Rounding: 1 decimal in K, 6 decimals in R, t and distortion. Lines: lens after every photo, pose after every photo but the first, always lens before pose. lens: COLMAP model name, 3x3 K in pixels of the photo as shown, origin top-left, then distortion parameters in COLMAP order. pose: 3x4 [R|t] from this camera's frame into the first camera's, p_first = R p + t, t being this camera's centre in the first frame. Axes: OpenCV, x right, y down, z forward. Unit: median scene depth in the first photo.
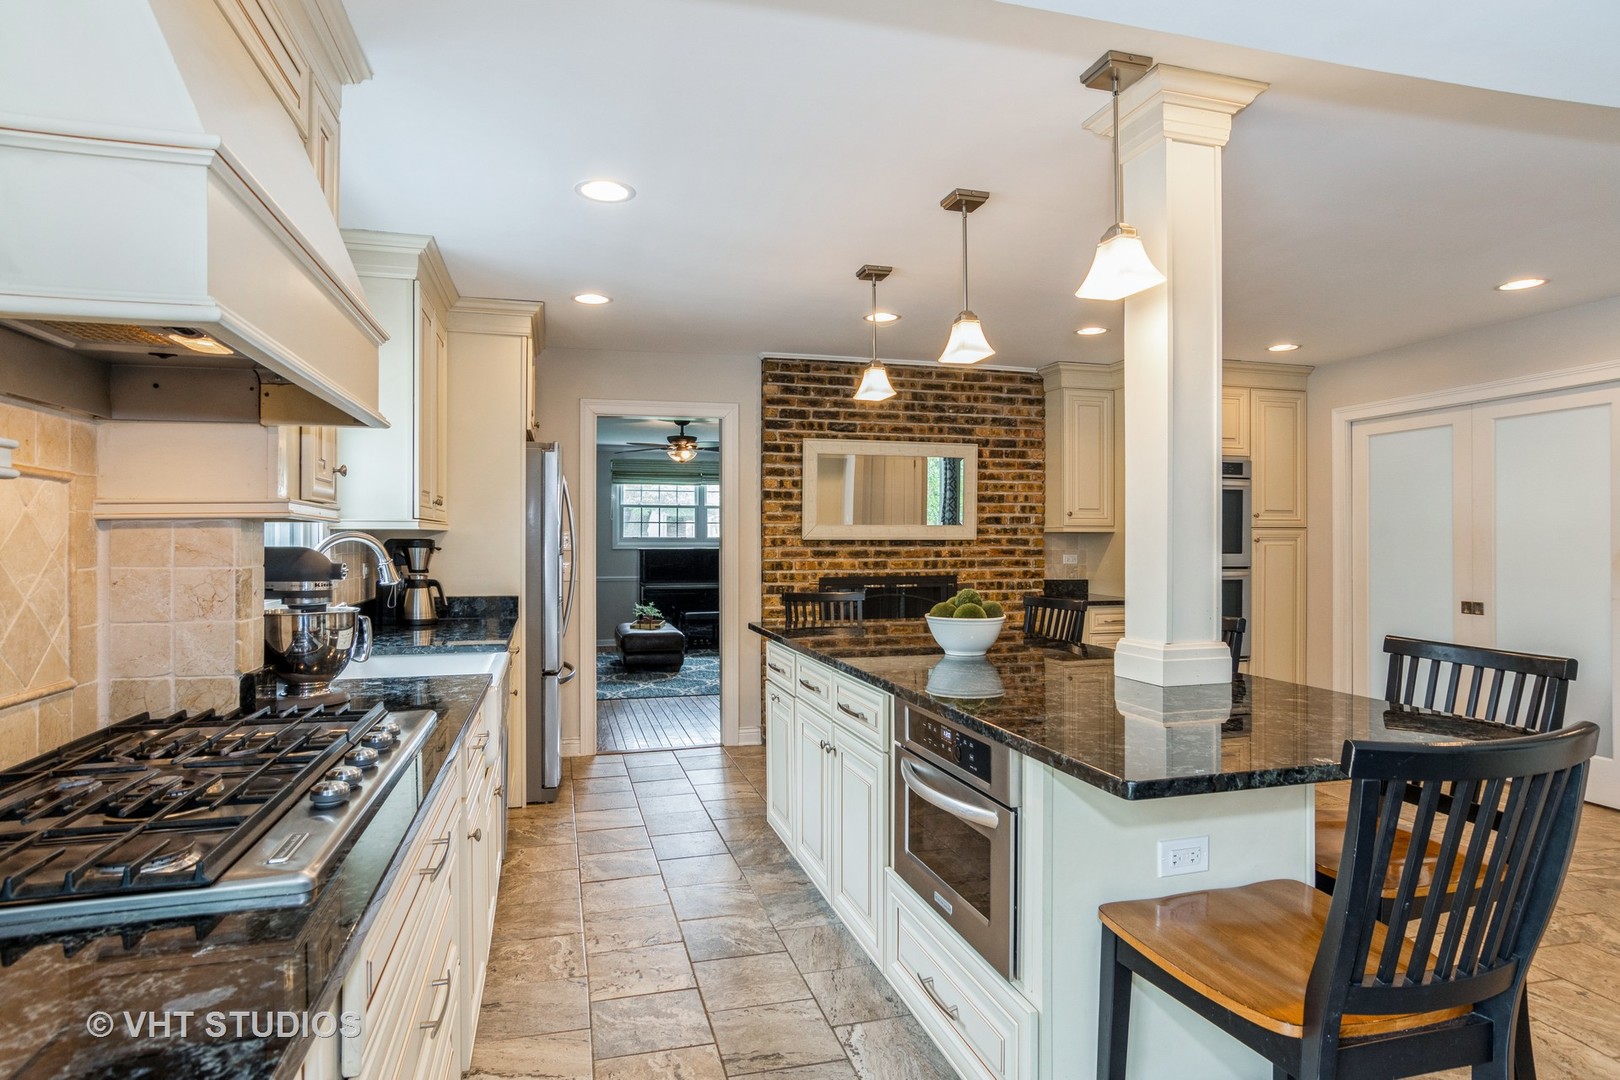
lens RADIAL K [[963.7, 0, 810.0], [0, 963.7, 540.0], [0, 0, 1]] dist [-0.000641, 0.002340]
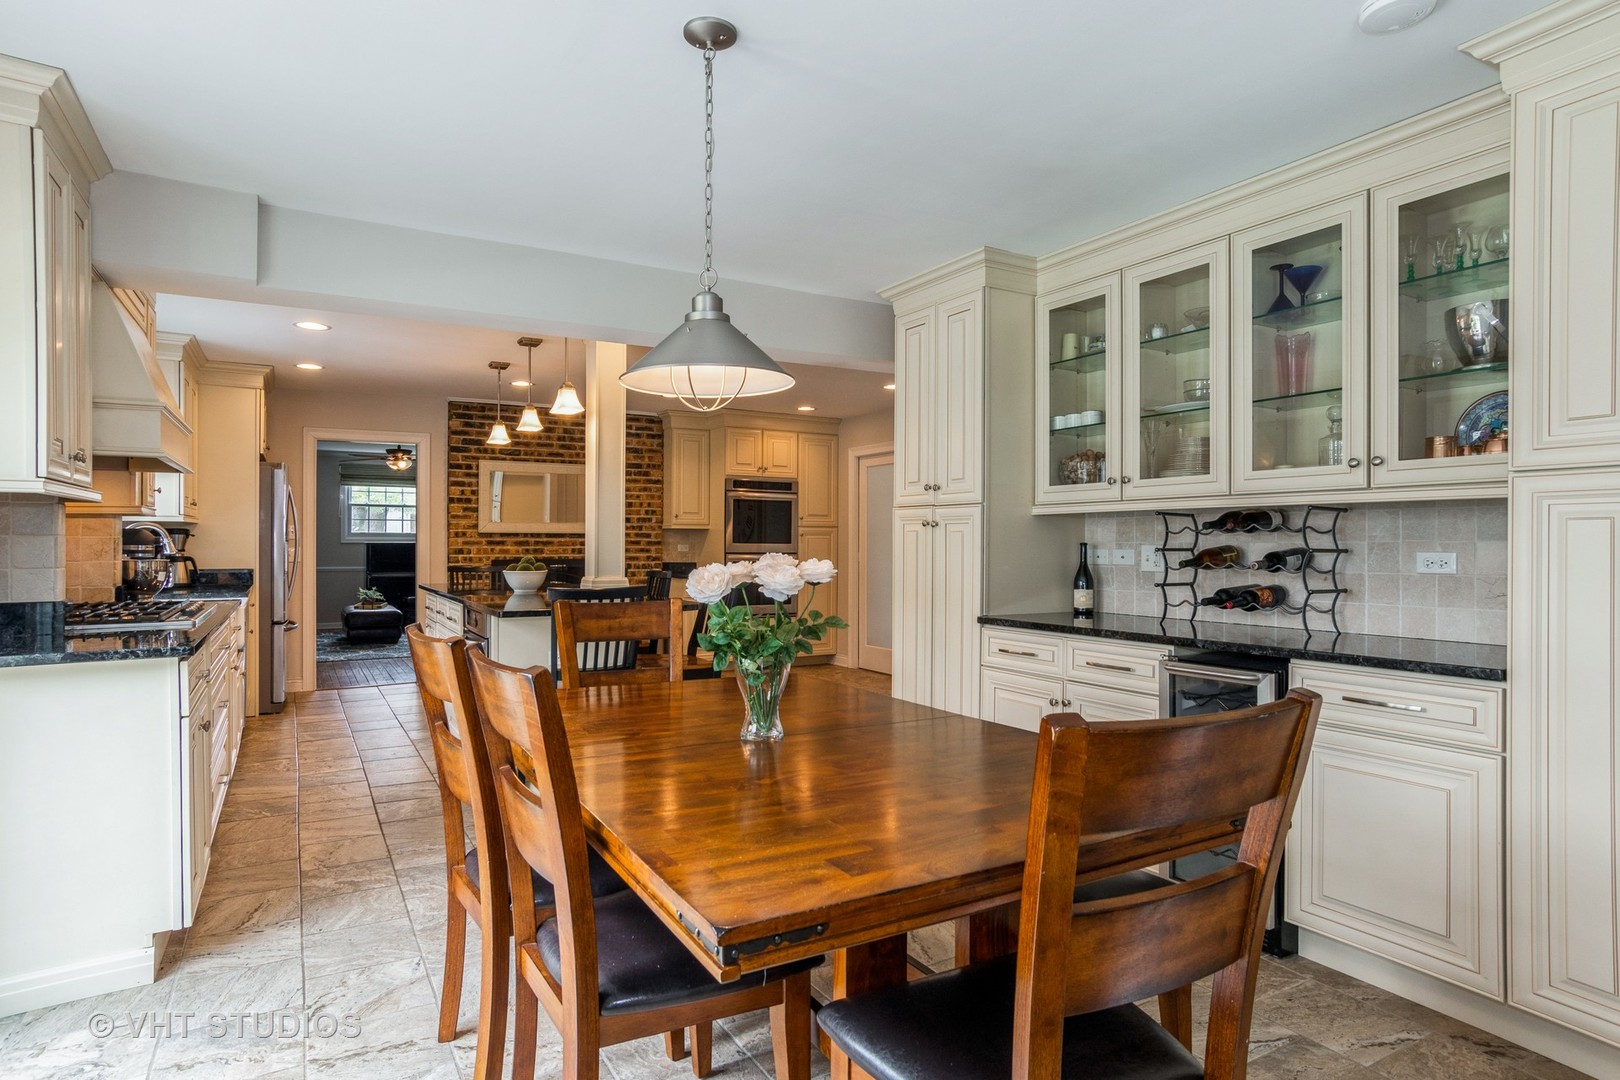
lens RADIAL K [[963.7, 0, 810.0], [0, 963.7, 540.0], [0, 0, 1]] dist [-0.000641, 0.002340]
pose [[0.972296, 0.004317, 0.233715, 0.131554], [-0.004128, 0.999991, -0.001296, 0.010182], [-0.233718, 0.000296, 0.972304, -0.461333]]
